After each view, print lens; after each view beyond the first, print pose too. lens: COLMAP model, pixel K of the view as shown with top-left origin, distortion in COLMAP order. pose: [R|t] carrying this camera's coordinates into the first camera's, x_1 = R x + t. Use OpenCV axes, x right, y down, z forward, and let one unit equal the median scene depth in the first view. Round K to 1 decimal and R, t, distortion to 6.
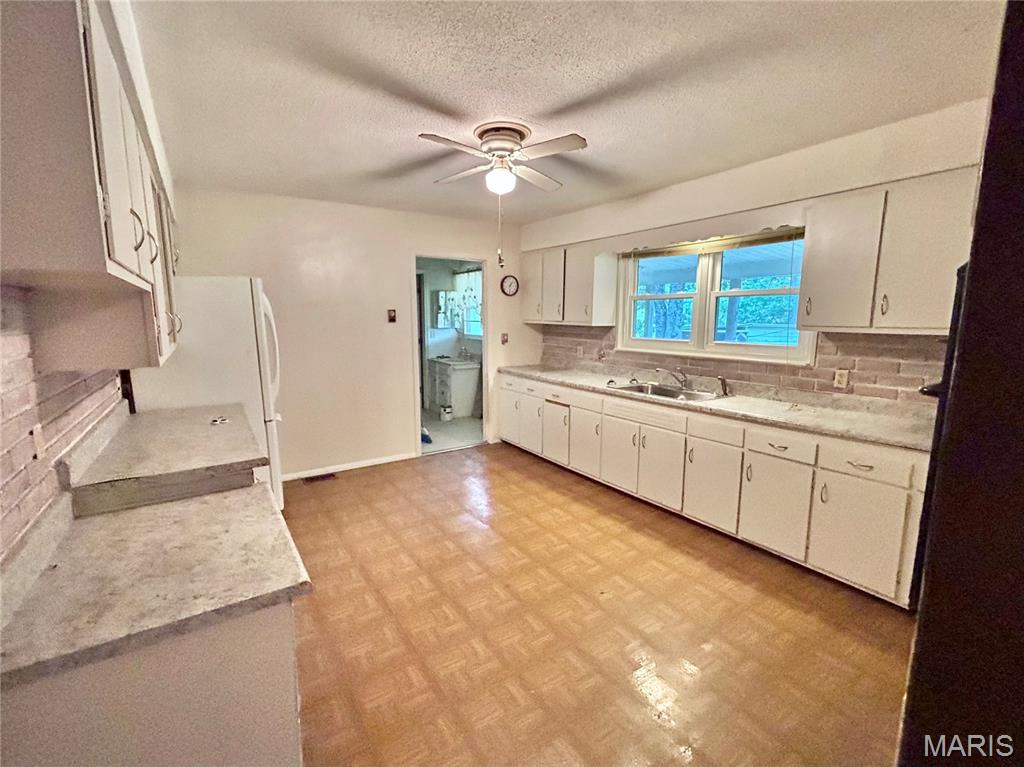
lens RADIAL K [[442.3, 0, 516.7], [0, 442.3, 382.2], [0, 0, 1]] dist [-0.001423, -0.000035]
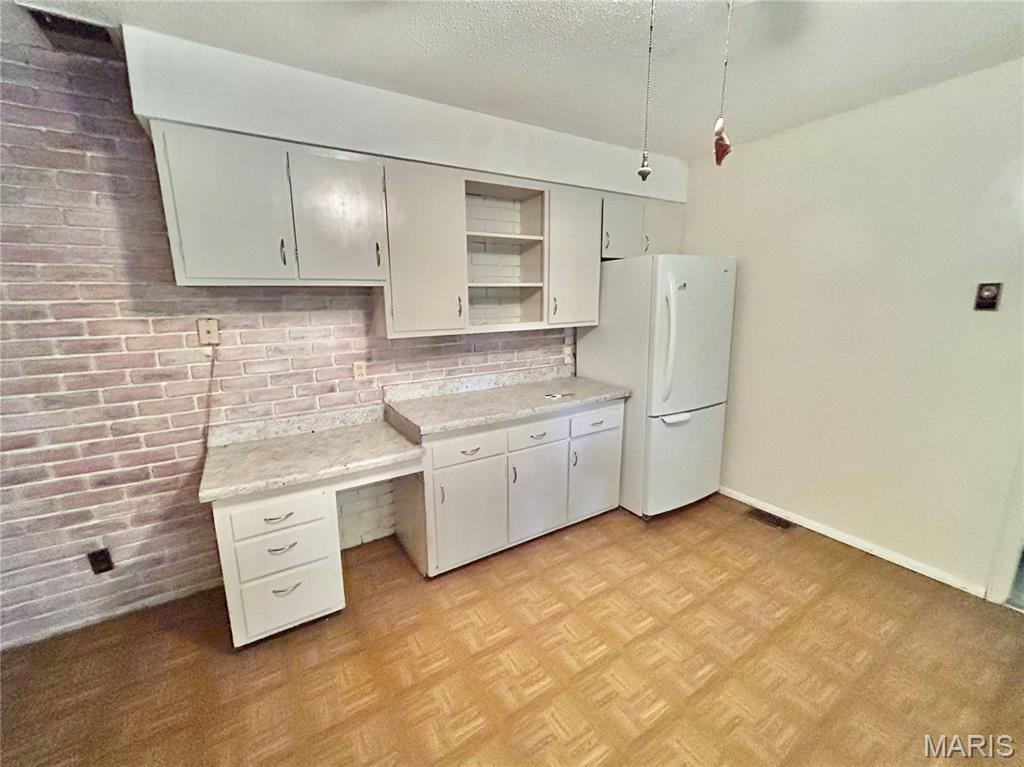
lens RADIAL K [[420.9, 0, 513.1], [0, 420.9, 379.2], [0, 0, 1]] dist [-0.000705, 0.000787]
pose [[-0.032951, 0.189116, -0.981402, 0.504283], [-0.134763, 0.972127, 0.191853, -0.203610], [0.990330, 0.138578, -0.006547, 1.283089]]
